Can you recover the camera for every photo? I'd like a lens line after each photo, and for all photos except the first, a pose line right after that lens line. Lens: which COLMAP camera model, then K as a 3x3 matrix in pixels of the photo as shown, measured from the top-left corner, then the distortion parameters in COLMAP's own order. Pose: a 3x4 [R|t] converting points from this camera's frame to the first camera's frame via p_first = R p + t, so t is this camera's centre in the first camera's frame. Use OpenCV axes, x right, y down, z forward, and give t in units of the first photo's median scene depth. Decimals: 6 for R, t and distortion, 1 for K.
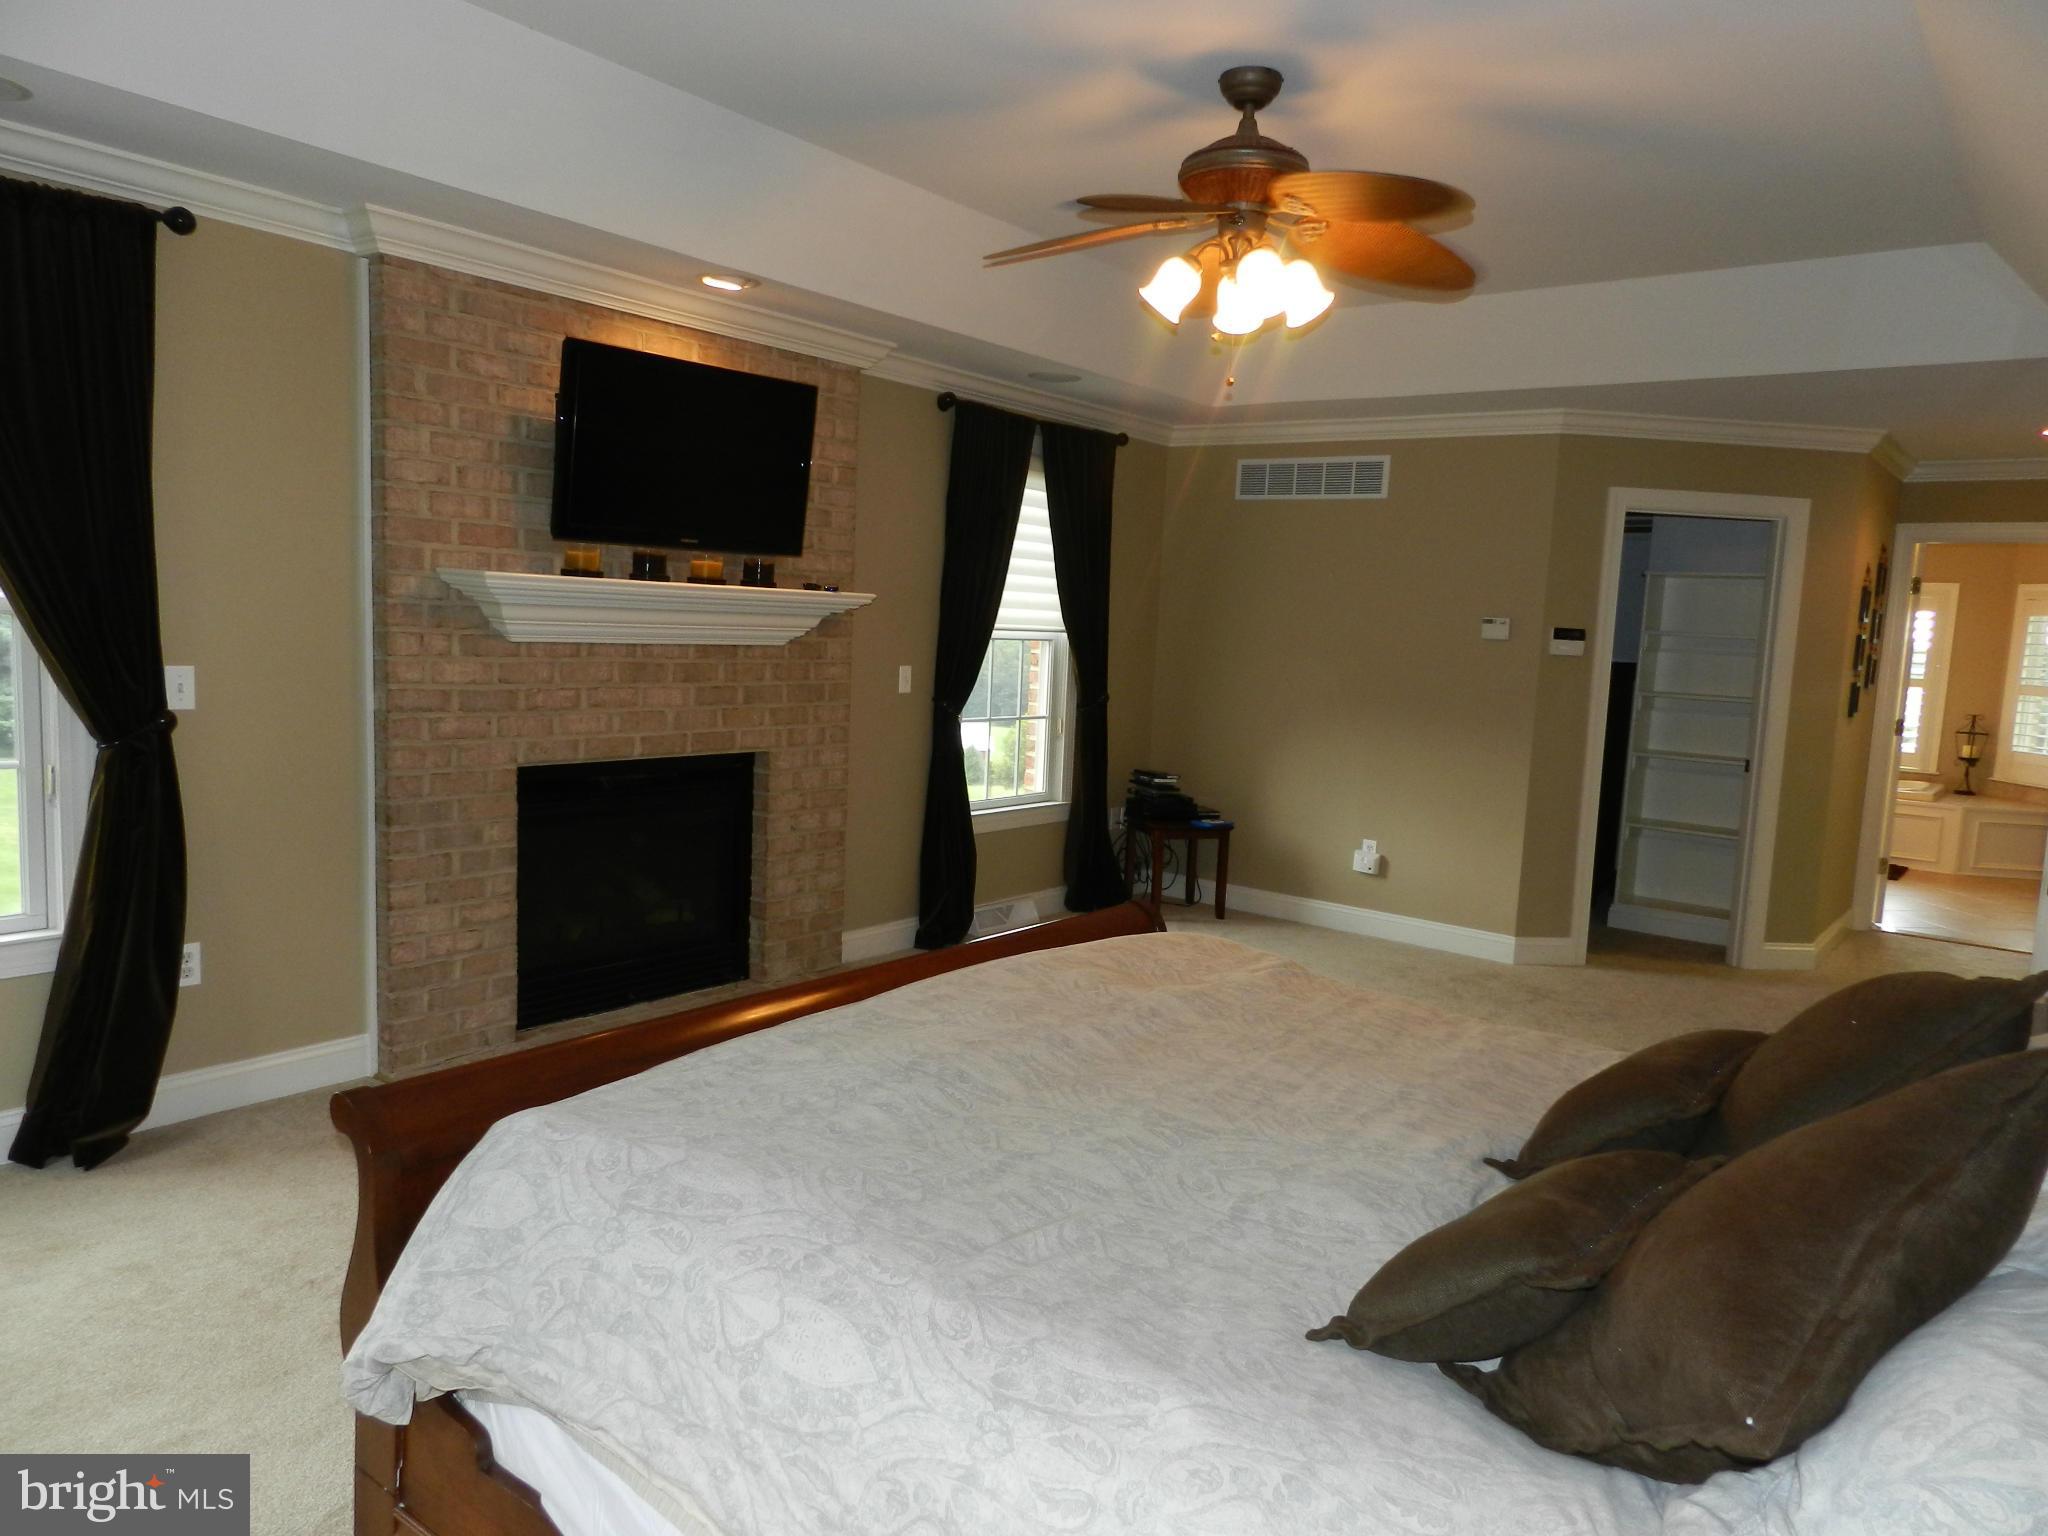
lens RADIAL K [[1391.4, 0, 1022.2], [0, 1391.4, 766.5], [0, 0, 1]] dist [0.011291, 0.000515]
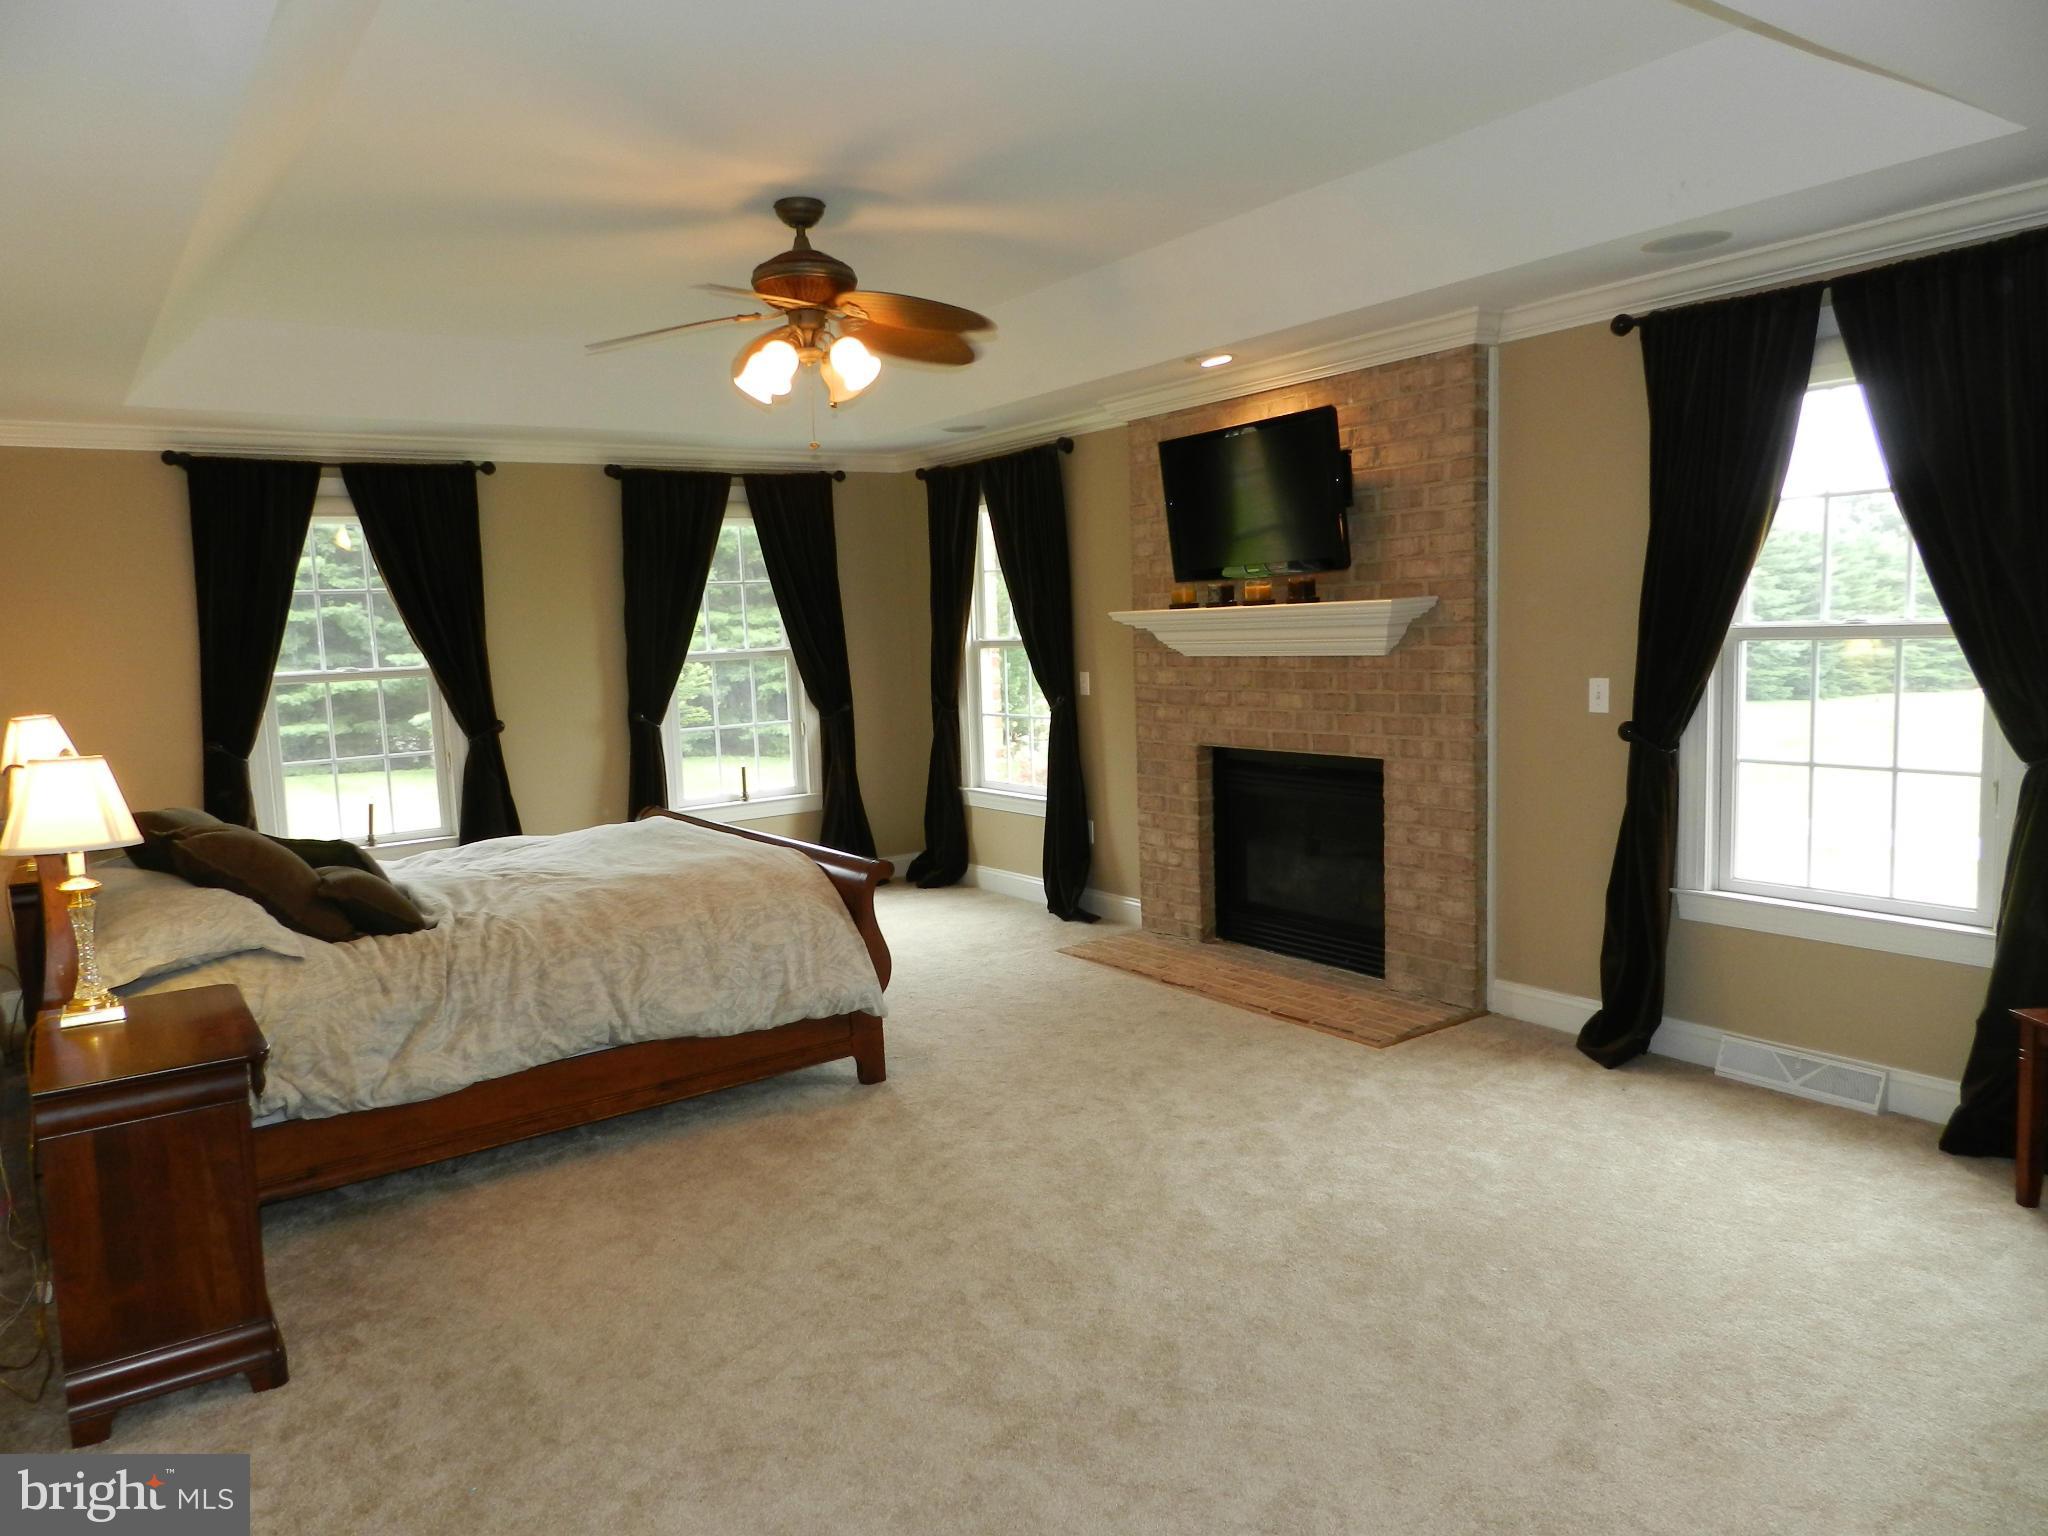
lens RADIAL K [[1391.4, 0, 1023.4], [0, 1391.4, 771.2], [0, 0, 1]] dist [0.011291, 0.000515]
pose [[-0.294378, 0.067771, -0.953283, 0.889079], [-0.078237, 0.992425, 0.094714, -0.080072], [0.952481, 0.102464, -0.286846, 1.064972]]
